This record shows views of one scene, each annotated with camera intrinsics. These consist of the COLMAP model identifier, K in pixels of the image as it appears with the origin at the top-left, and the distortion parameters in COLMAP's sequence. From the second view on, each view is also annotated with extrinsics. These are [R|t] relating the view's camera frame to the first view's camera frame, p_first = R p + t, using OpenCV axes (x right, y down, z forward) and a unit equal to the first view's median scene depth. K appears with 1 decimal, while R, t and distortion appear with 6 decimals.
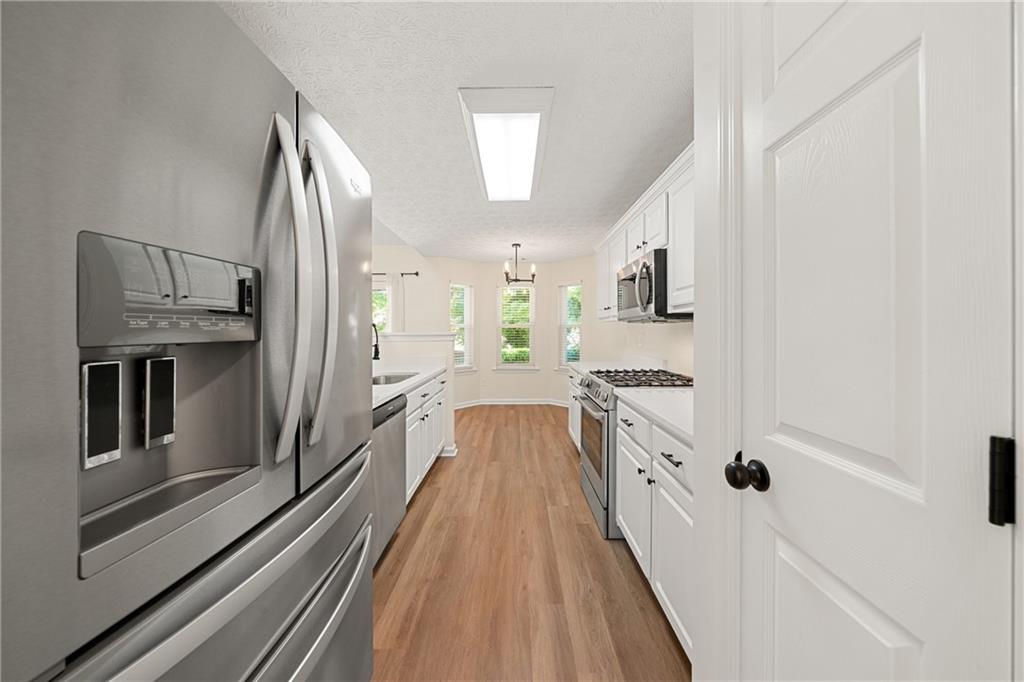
lens RADIAL K [[346.5, 0, 508.3], [0, 346.5, 342.5], [0, 0, 1]] dist [-0.002651, -0.000120]
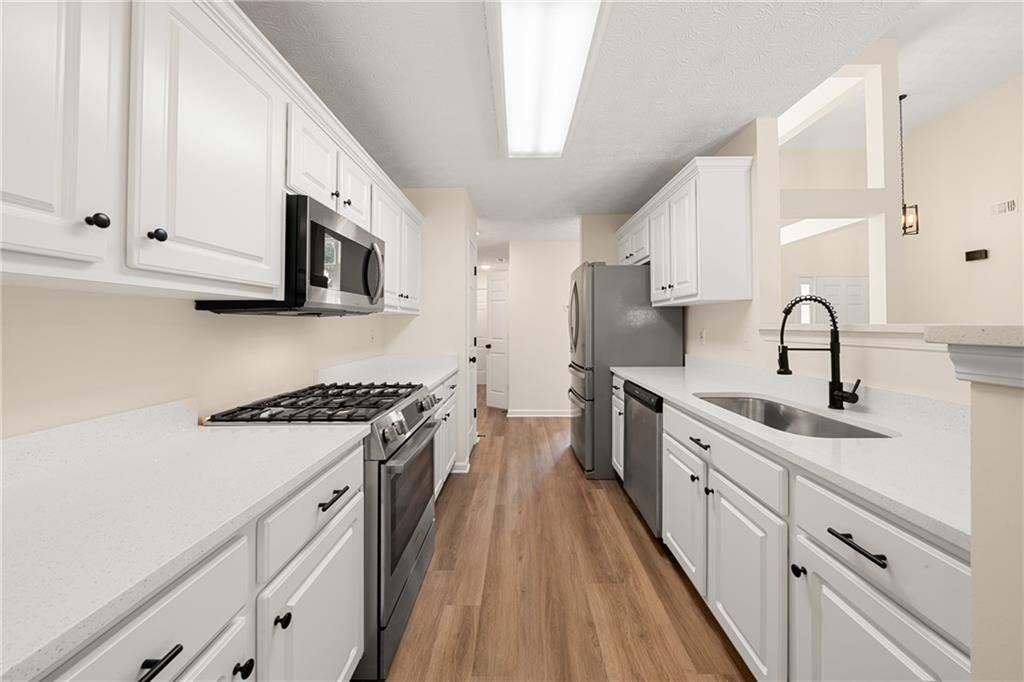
lens RADIAL K [[359.9, 0, 513.2], [0, 359.9, 316.3], [0, 0, 1]] dist [-0.001224, -0.000198]
pose [[-0.999905, 0.013290, -0.003523, 0.056324], [0.013265, 0.999888, 0.006912, -0.068525], [0.003614, 0.006865, -0.999970, 1.956415]]
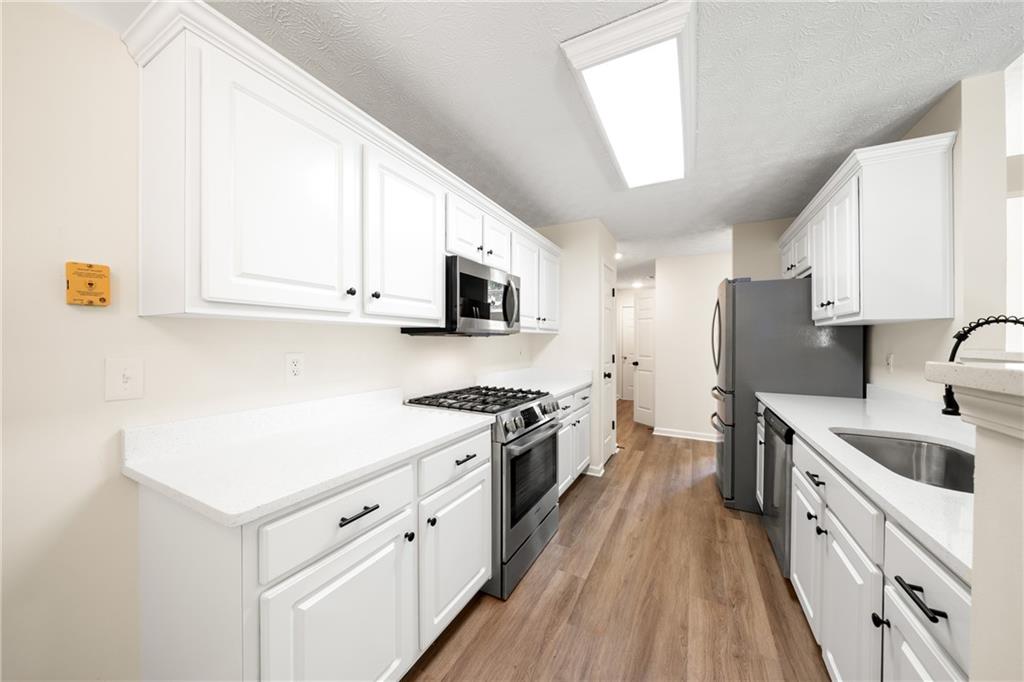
lens RADIAL K [[346.5, 0, 508.3], [0, 346.5, 342.5], [0, 0, 1]] dist [-0.002651, -0.000120]
pose [[-0.889063, -0.002373, 0.457779, -0.097161], [0.013344, 0.999427, 0.031096, -0.082623], [-0.457590, 0.033755, -0.888522, 2.050674]]
